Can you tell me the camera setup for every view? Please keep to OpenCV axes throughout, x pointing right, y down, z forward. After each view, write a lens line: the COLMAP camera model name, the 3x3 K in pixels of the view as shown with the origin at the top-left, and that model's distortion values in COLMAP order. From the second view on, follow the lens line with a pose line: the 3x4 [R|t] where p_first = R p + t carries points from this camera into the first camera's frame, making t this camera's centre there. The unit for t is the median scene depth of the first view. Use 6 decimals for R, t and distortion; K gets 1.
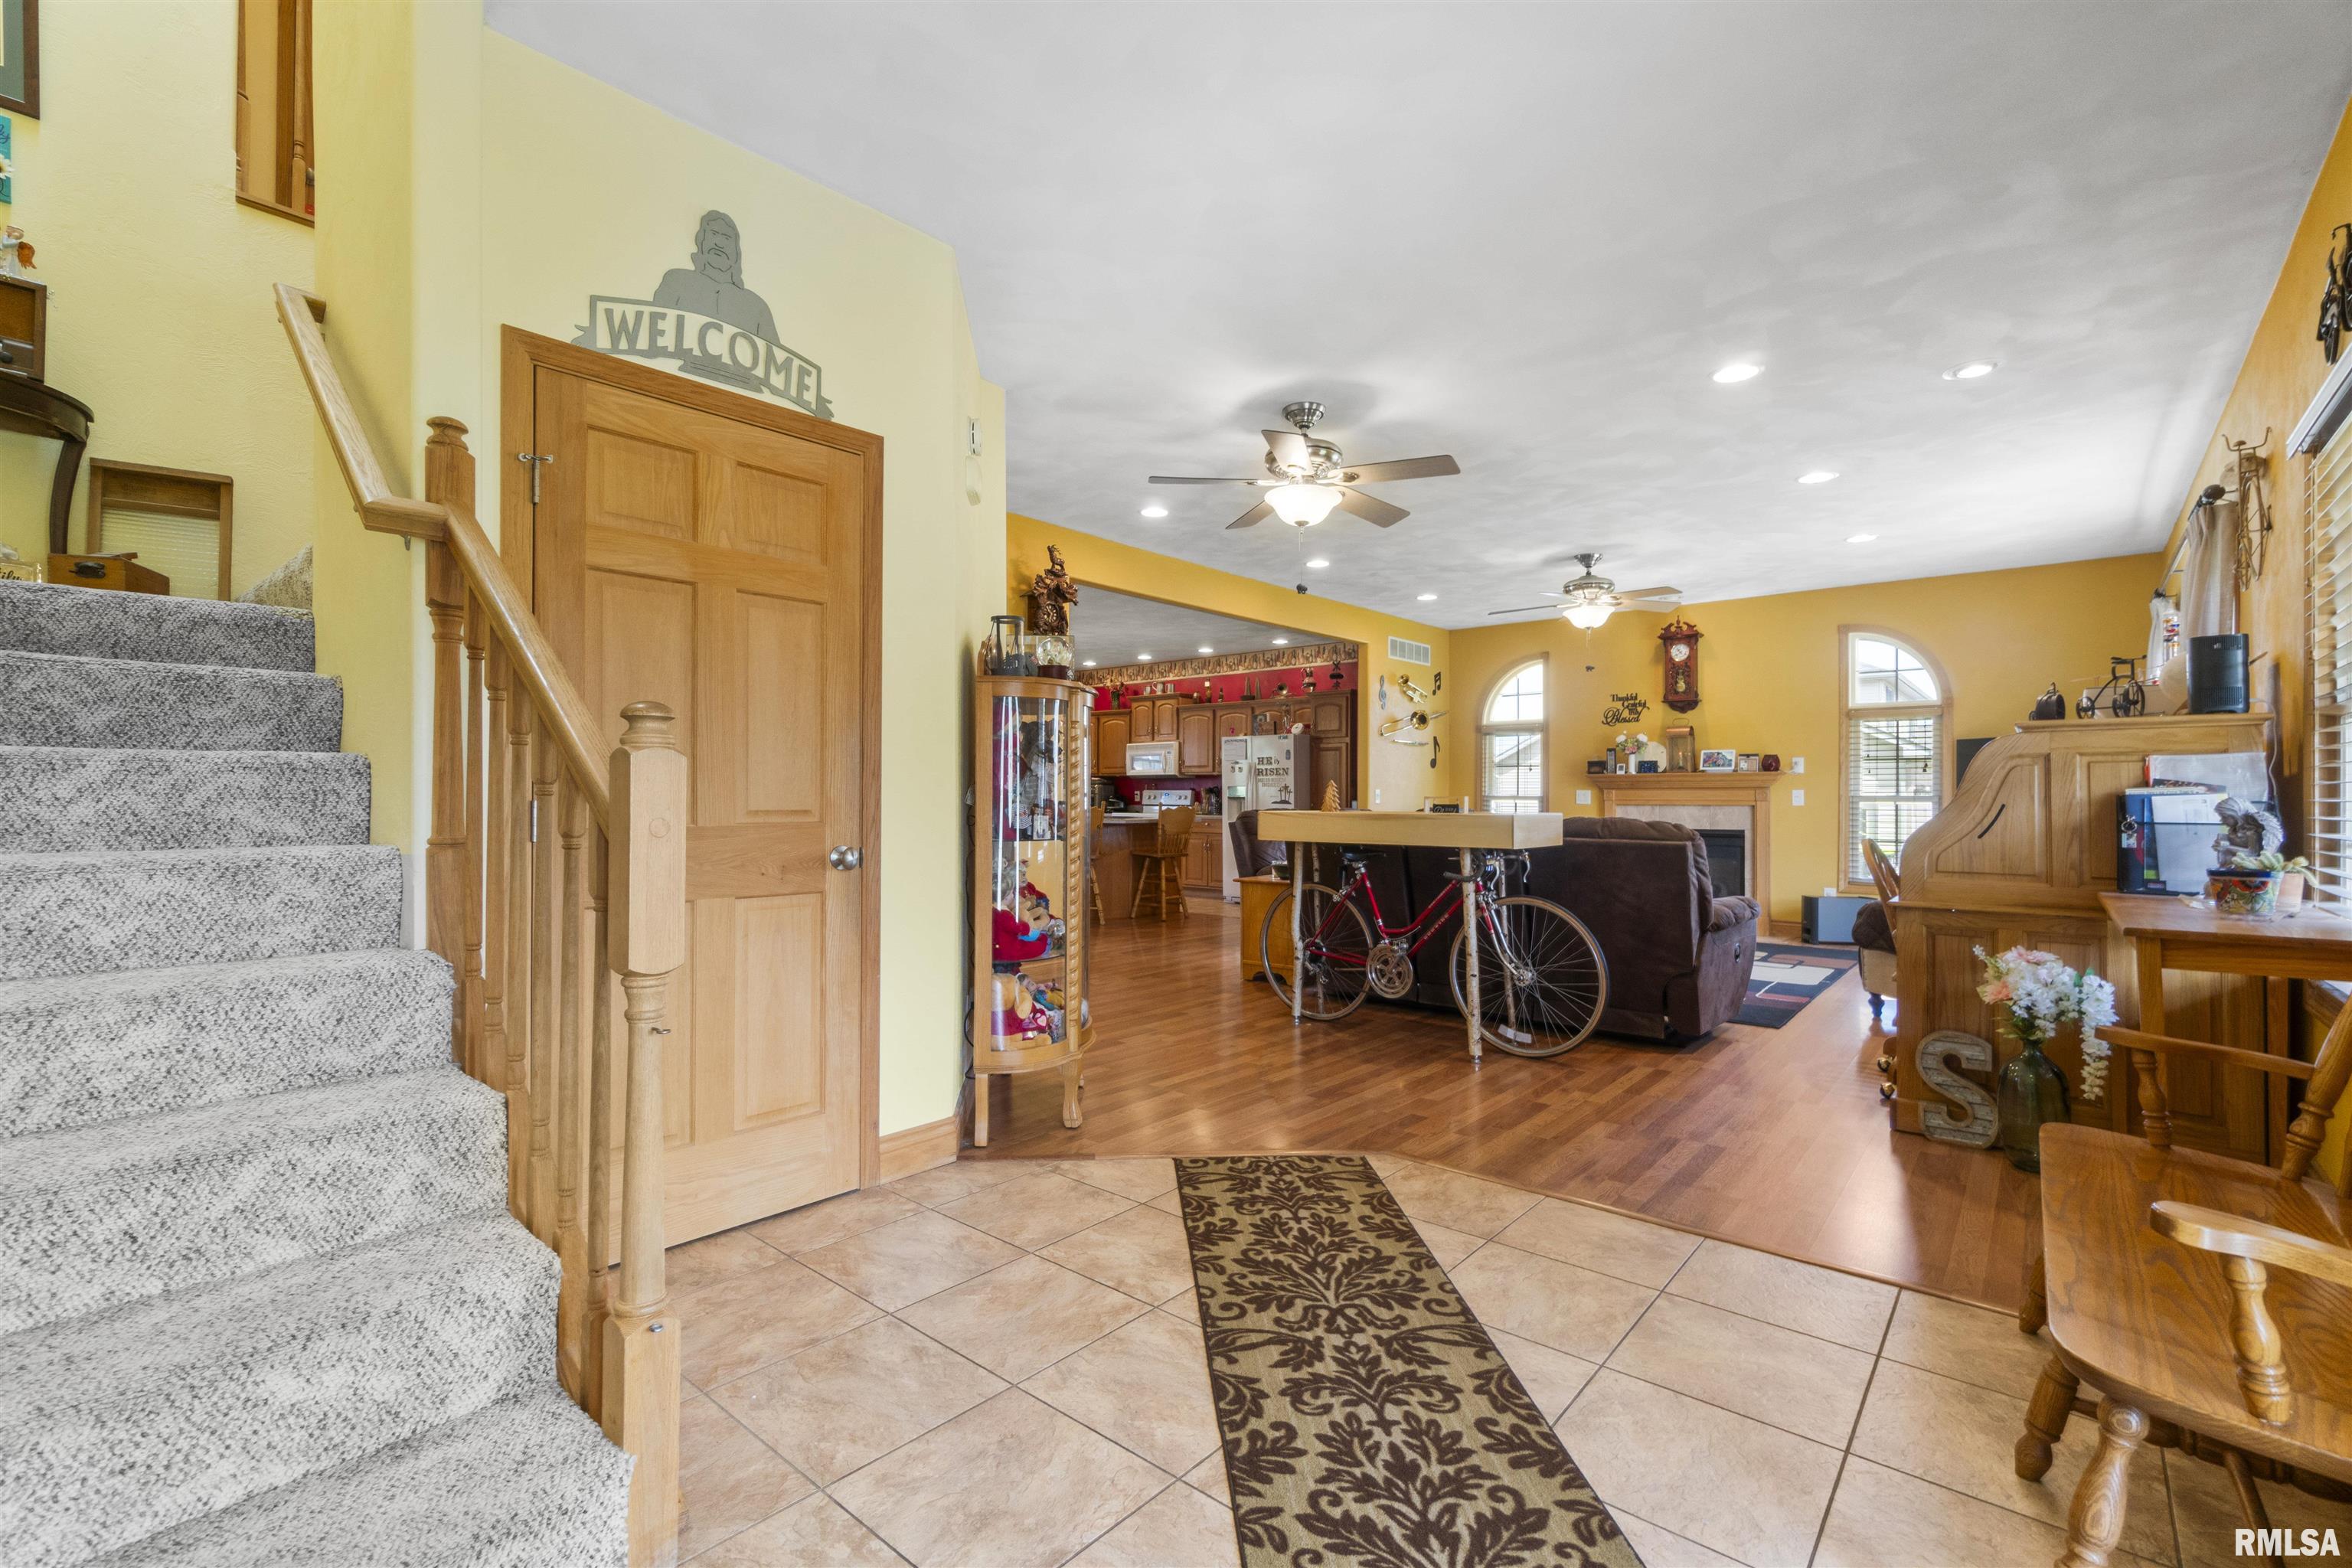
lens RADIAL K [[1015.8, 0, 1174.1], [0, 1015.8, 789.0], [0, 0, 1]] dist [-0.004471, 0.000450]
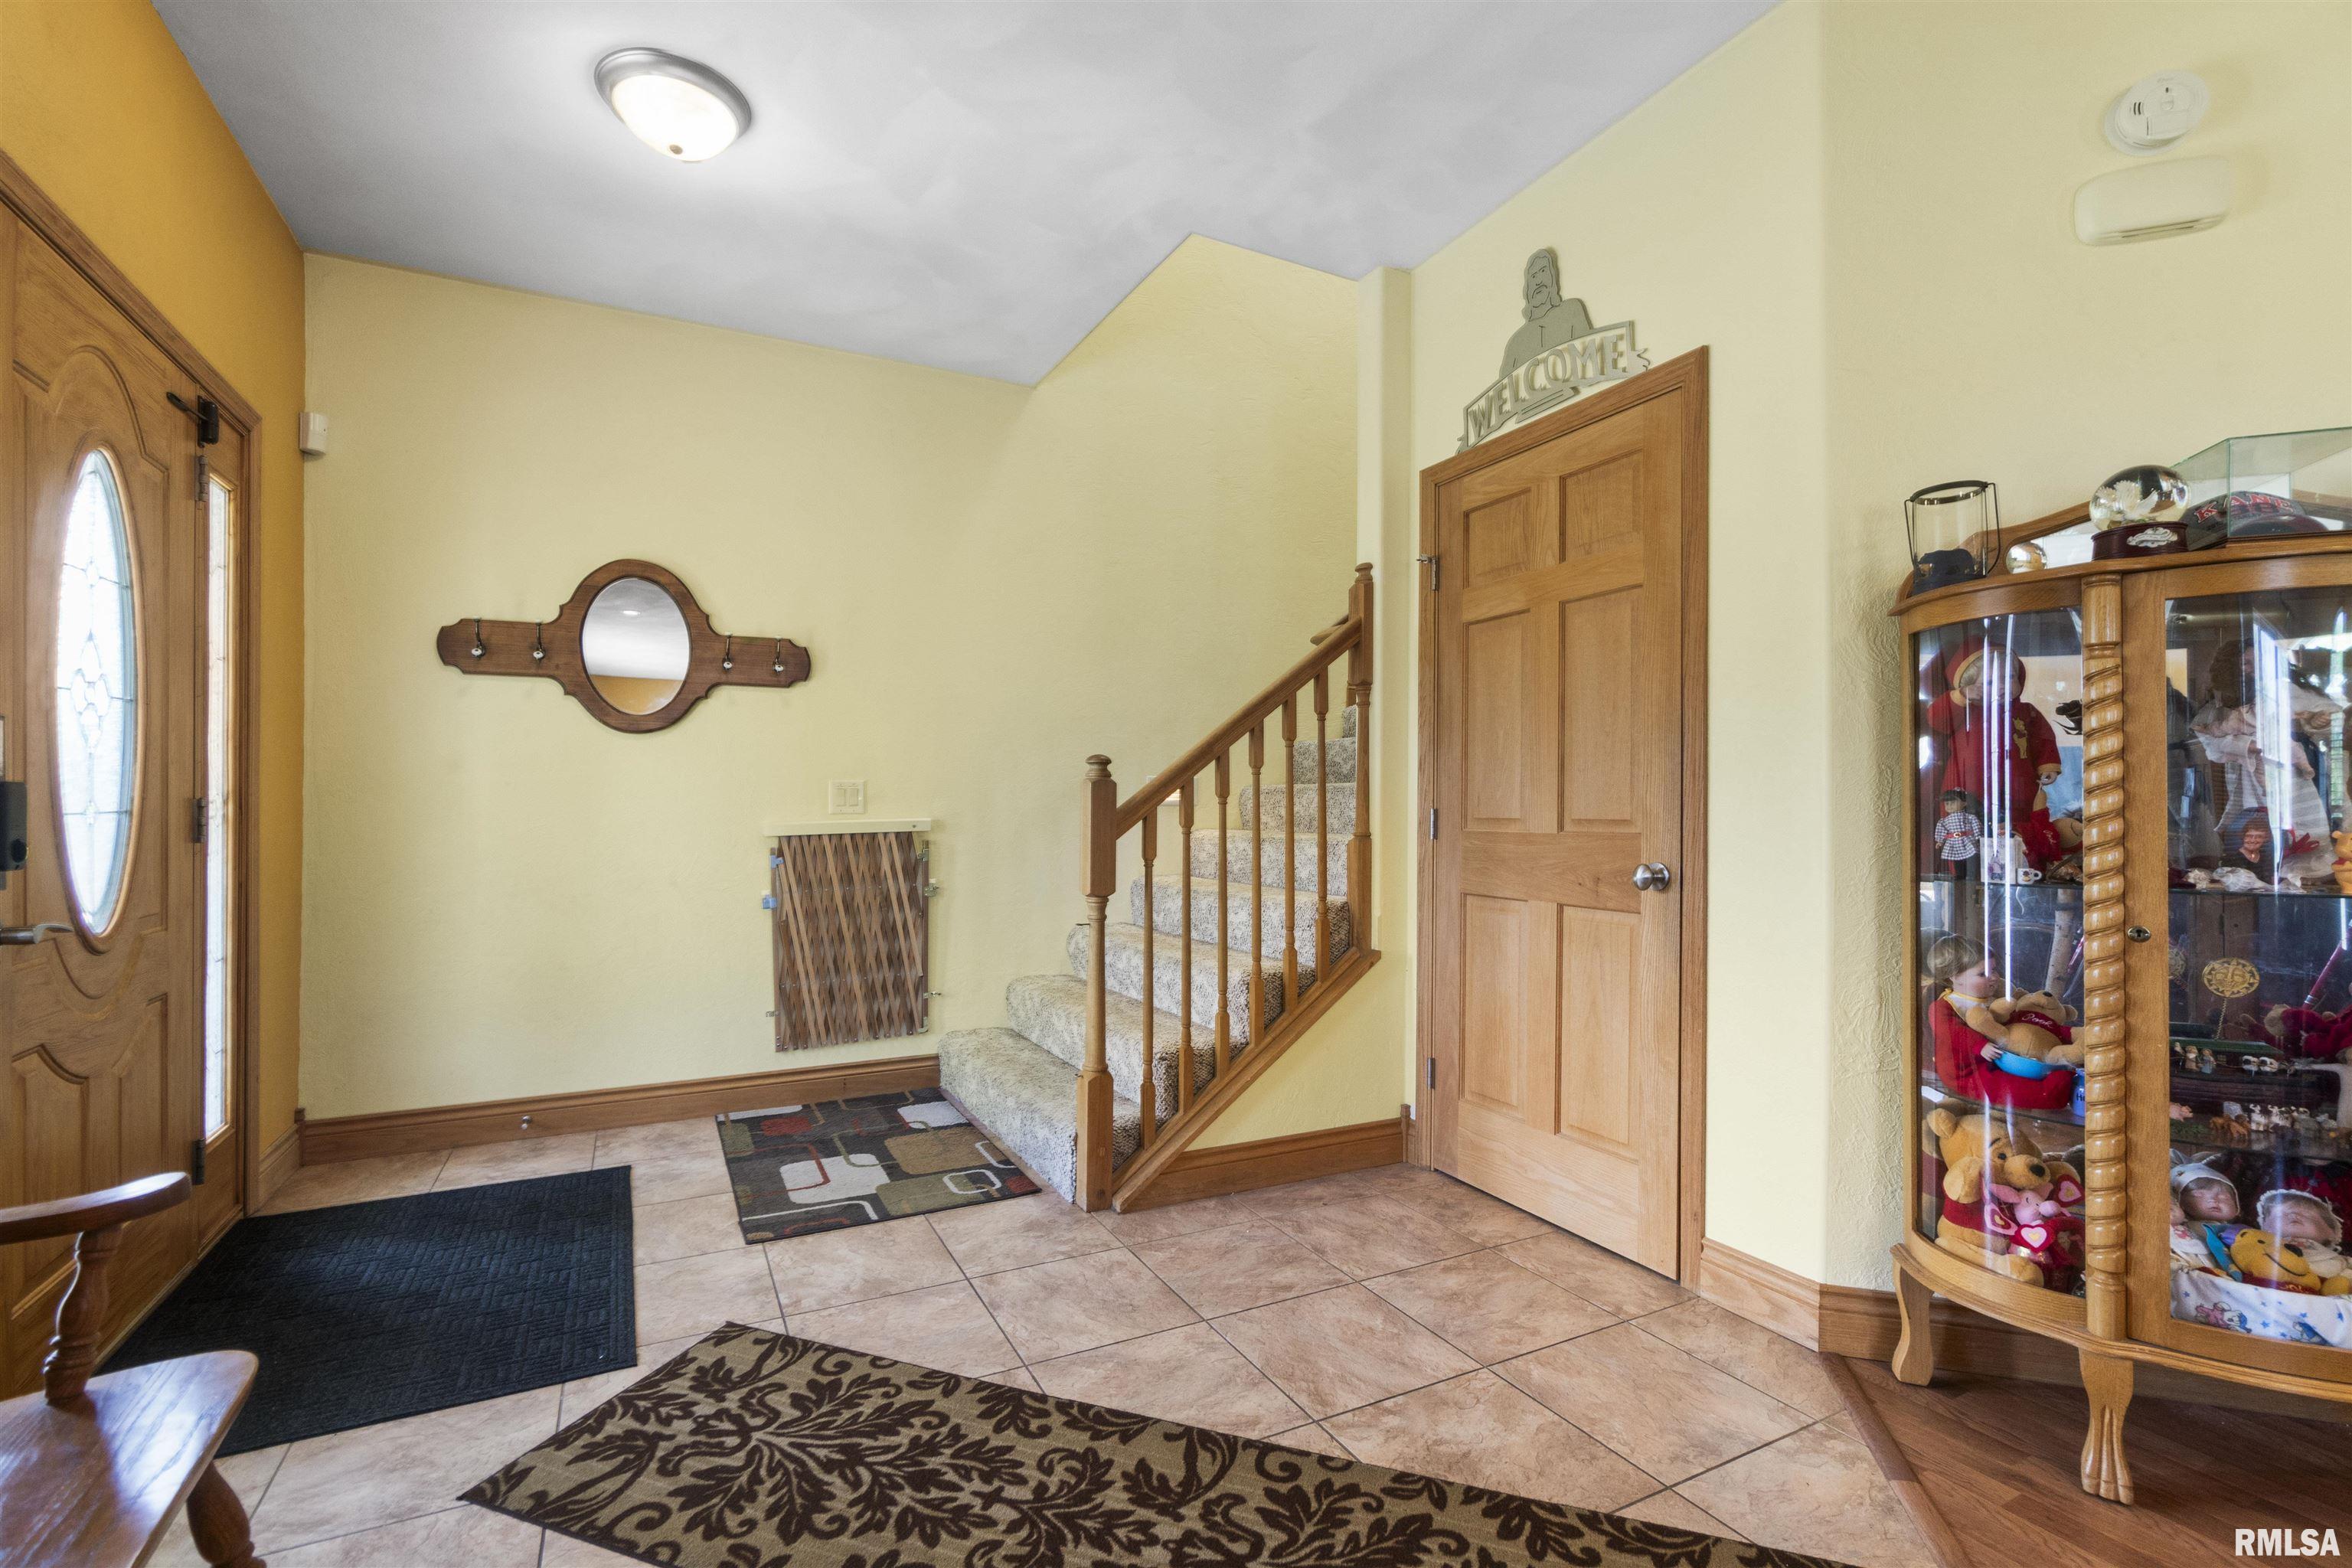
lens RADIAL K [[1015.8, 0, 1145.8], [0, 1015.8, 810.5], [0, 0, 1]] dist [-0.004471, 0.000450]
pose [[-0.377815, -0.000637, -0.925881, 1.003212], [0.002832, 0.999994, -0.001844, 0.020360], [0.925877, -0.003319, -0.377811, 1.492154]]
